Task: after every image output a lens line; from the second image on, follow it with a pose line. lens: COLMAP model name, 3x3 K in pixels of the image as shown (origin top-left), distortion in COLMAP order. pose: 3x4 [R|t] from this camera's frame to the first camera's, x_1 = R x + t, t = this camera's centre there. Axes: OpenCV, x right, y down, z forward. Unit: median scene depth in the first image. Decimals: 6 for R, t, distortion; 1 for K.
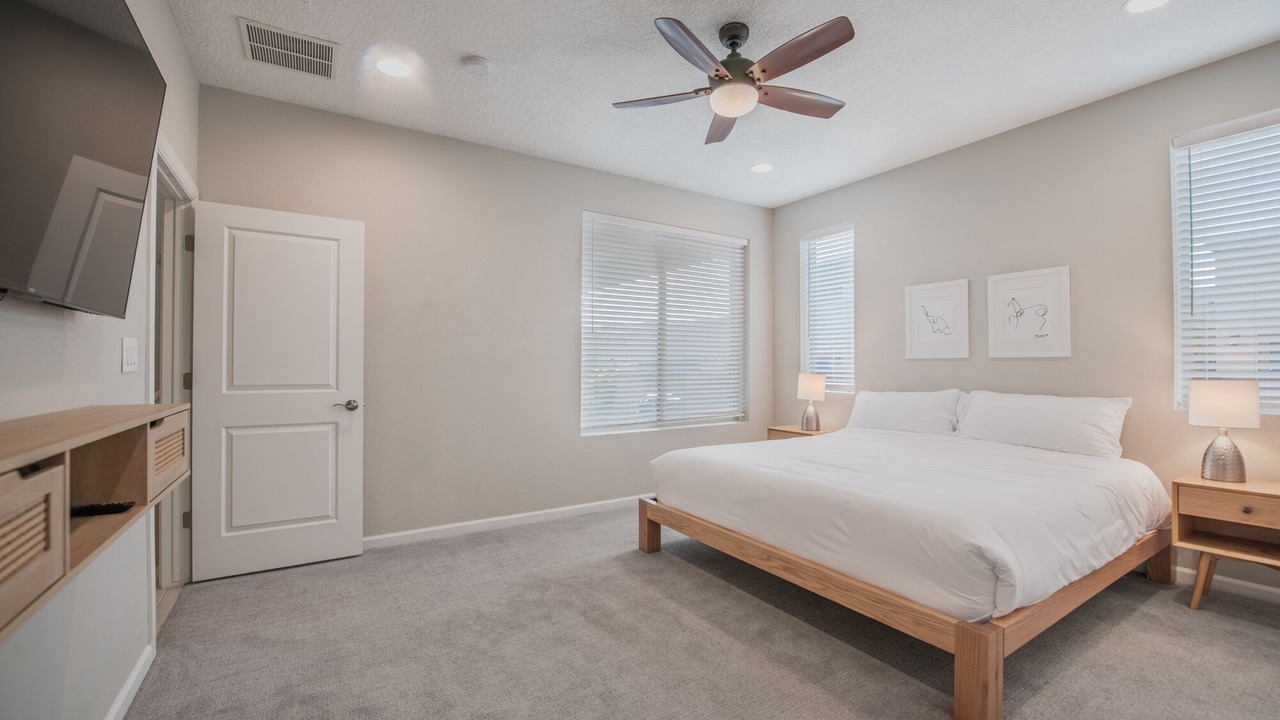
lens RADIAL K [[529.6, 0, 645.5], [0, 529.6, 360.4], [0, 0, 1]] dist [0.001476, -0.000129]
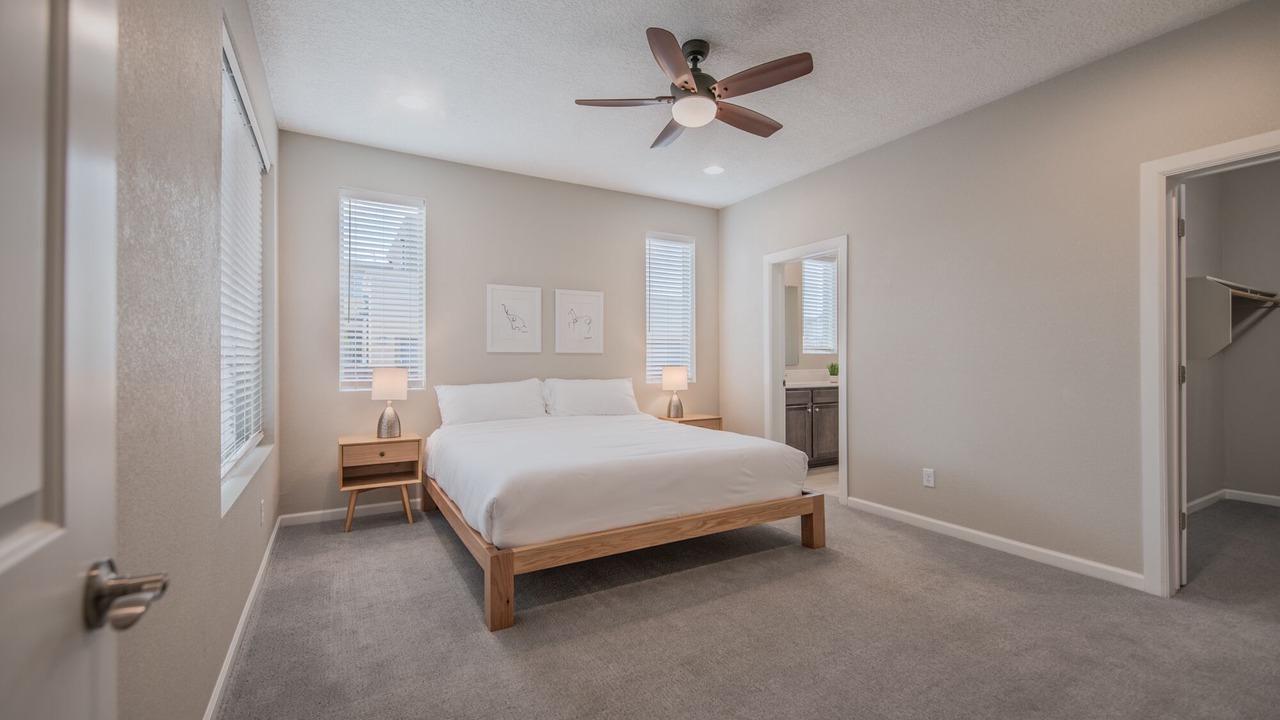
lens RADIAL K [[529.6, 0, 644.6], [0, 529.6, 362.8], [0, 0, 1]] dist [0.001476, -0.000129]
pose [[0.037050, -0.002223, 0.999311, -0.680881], [-0.009746, 0.999949, 0.002586, 0.015278], [-0.999266, -0.009835, 0.037027, 0.800661]]
